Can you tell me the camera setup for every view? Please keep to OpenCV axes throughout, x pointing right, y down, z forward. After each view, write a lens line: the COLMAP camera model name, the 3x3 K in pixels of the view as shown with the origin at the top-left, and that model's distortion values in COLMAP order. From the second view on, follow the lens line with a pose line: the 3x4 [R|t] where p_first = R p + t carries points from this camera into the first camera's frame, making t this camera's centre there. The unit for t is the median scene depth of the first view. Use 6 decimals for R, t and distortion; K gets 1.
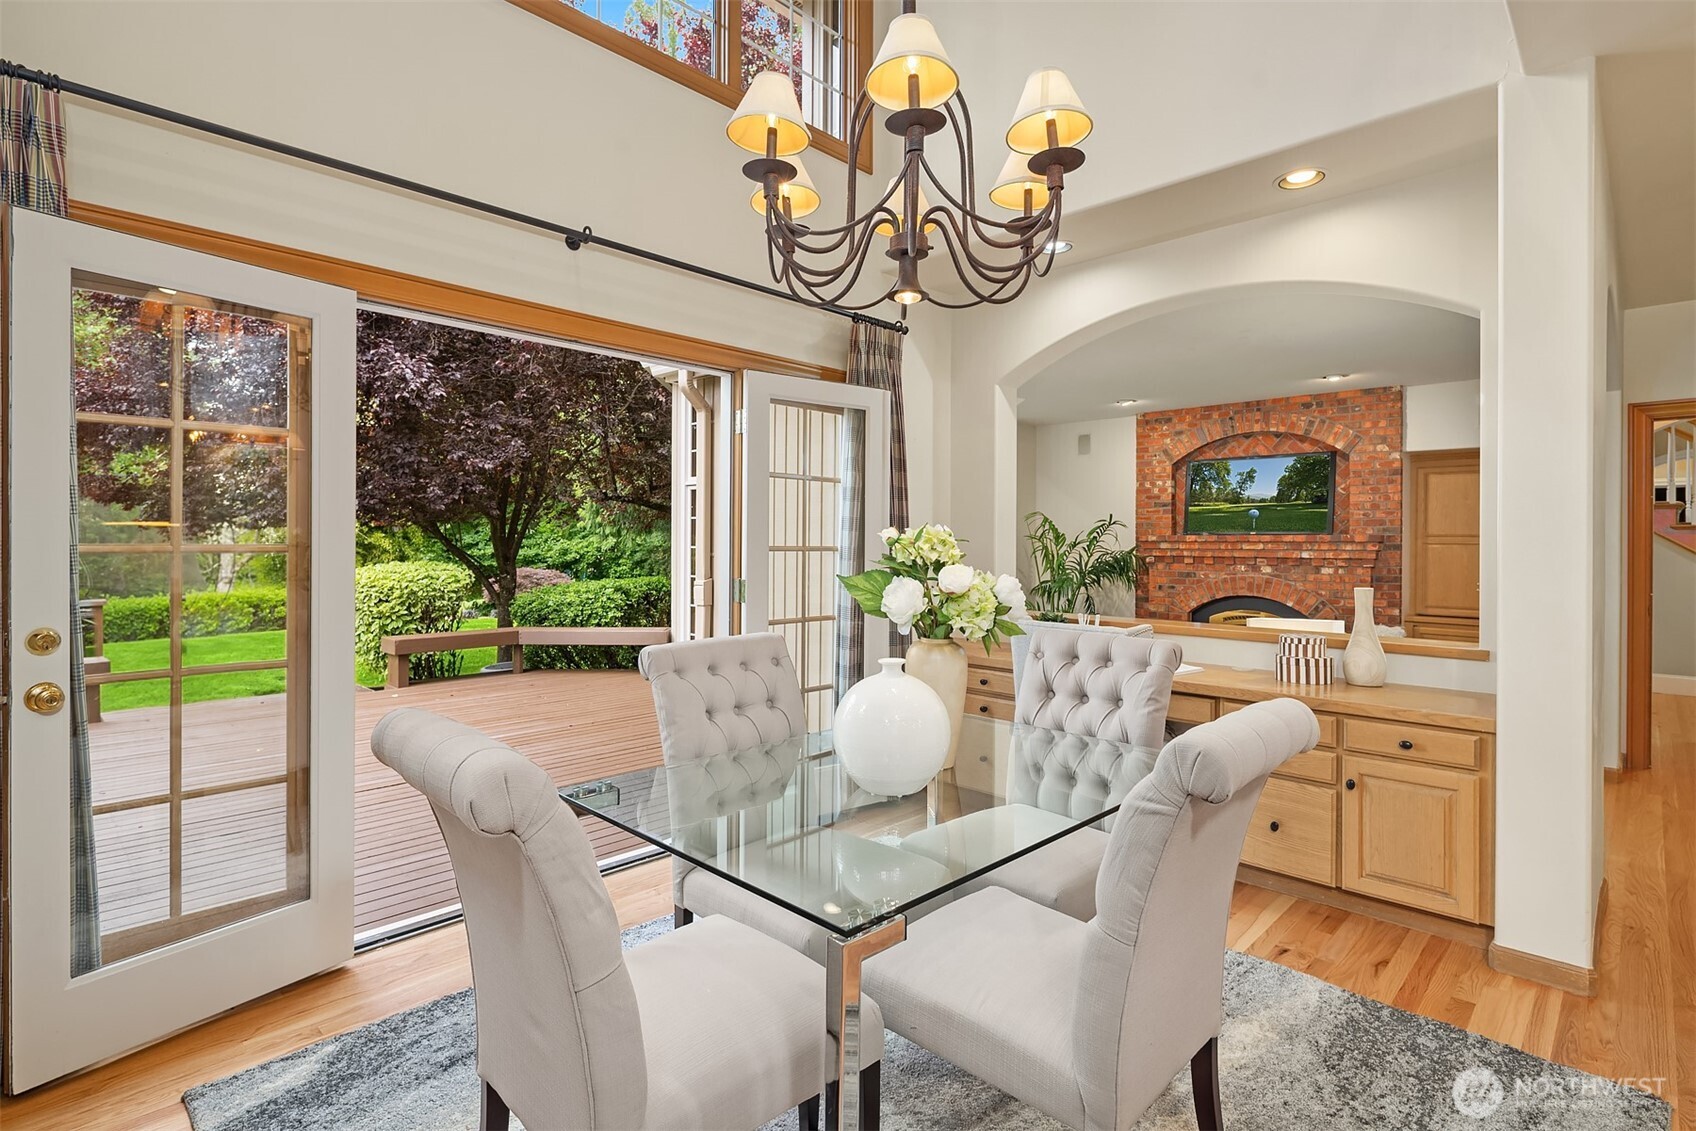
lens RADIAL K [[807.8, 0, 864.3], [0, 807.8, 555.8], [0, 0, 1]] dist [0.008170, 0.000061]
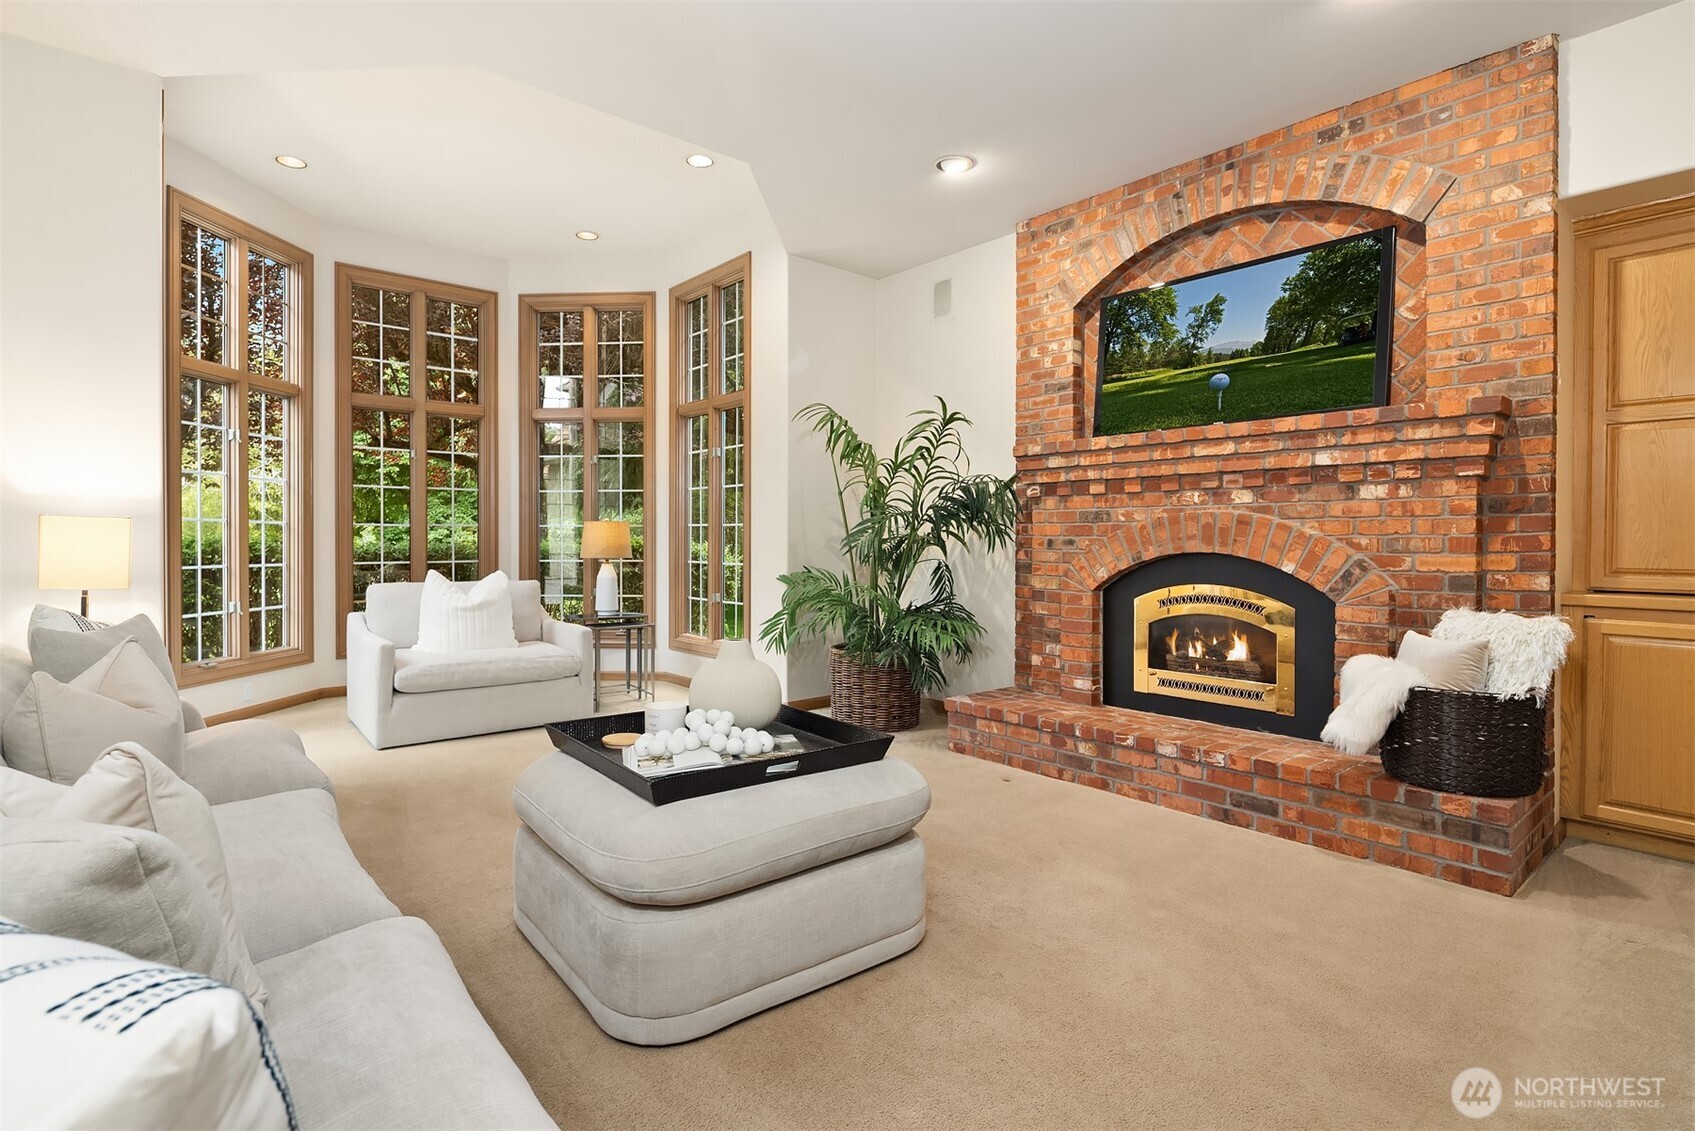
lens RADIAL K [[822.1, 0, 848.7], [0, 822.1, 554.3], [0, 0, 1]] dist [0.003586, -0.004529]
pose [[0.994819, 0.006061, -0.101481, 0.313999], [-0.006613, 0.999965, -0.005095, 0.053666], [0.101446, 0.005739, 0.994824, 0.494848]]
